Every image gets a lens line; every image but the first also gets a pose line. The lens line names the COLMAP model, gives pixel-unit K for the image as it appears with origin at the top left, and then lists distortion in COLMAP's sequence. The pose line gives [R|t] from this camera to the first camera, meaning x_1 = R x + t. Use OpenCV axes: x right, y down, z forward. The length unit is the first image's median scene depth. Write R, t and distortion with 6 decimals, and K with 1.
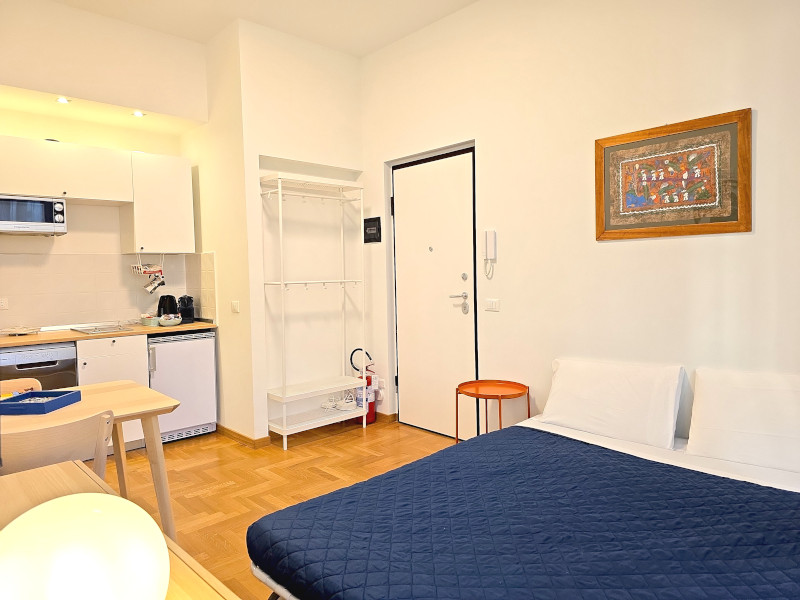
lens RADIAL K [[531.8, 0, 395.3], [0, 531.8, 298.1], [0, 0, 1]] dist [0.044920, -0.042803]
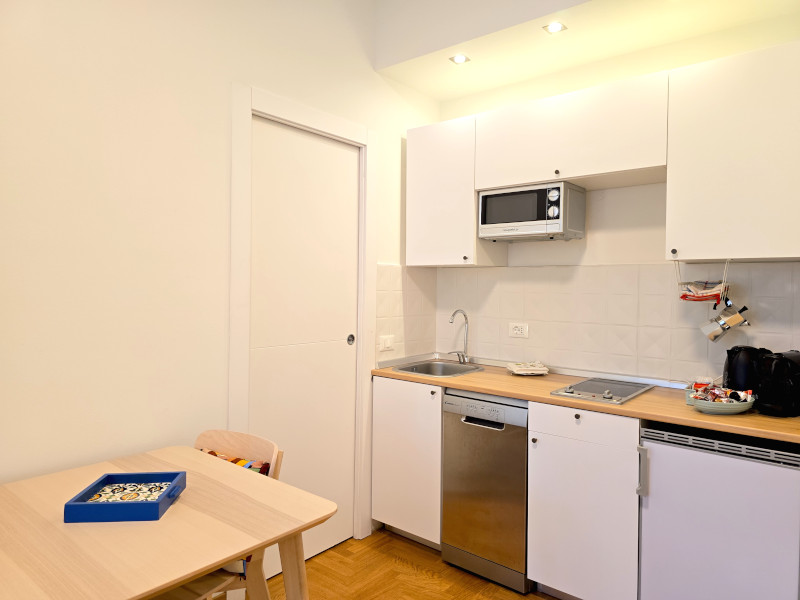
lens RADIAL K [[531.8, 0, 400.3], [0, 531.8, 294.2], [0, 0, 1]] dist [0.044920, -0.042803]
pose [[0.131908, 0.040034, -0.990453, 0.010589], [-0.065144, 0.997374, 0.031637, -0.054887], [0.989119, 0.060349, 0.134170, 0.724207]]
